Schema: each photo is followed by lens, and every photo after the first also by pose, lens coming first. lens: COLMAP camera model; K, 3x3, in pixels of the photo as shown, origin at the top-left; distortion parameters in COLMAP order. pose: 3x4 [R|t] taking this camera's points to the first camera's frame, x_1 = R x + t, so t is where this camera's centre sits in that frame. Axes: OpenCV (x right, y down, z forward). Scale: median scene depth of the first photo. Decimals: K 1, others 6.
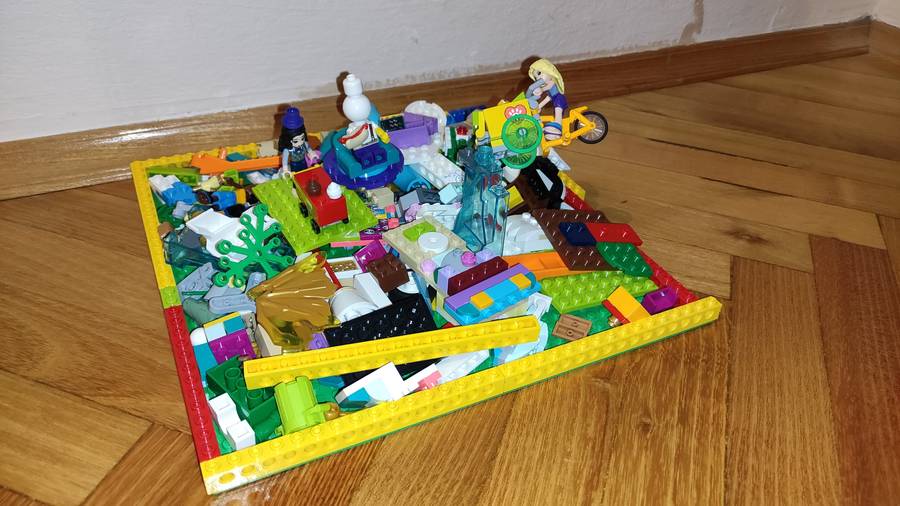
lens RADIAL K [[680.2, 0, 450.0], [0, 680.2, 253.0], [0, 0, 1]] dist [0.061851, -0.067681]
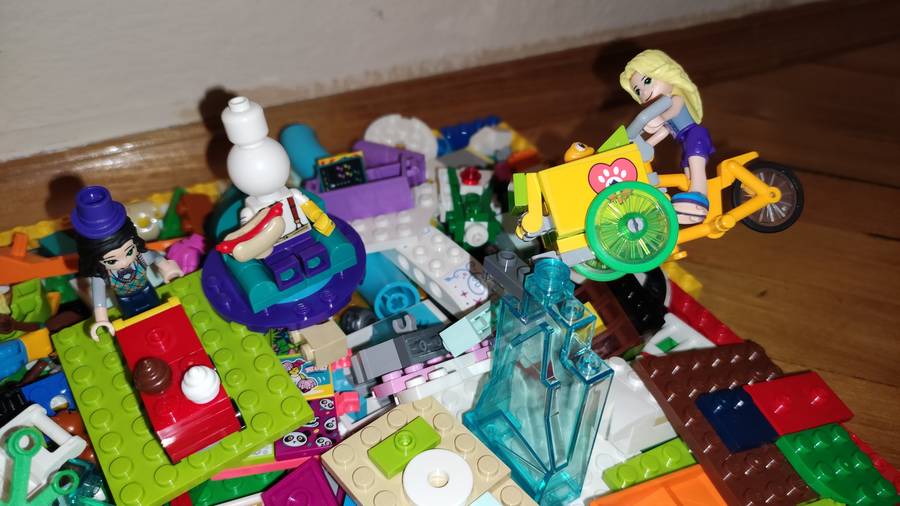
lens RADIAL K [[686.1, 0, 450.0], [0, 686.1, 253.0], [0, 0, 1]] dist [0.002727, 0.001765]
pose [[0.998461, -0.039893, 0.038516, -0.023996], [0.038104, 0.998208, 0.046139, -0.152759], [-0.040287, -0.044600, 0.998192, 0.471605]]
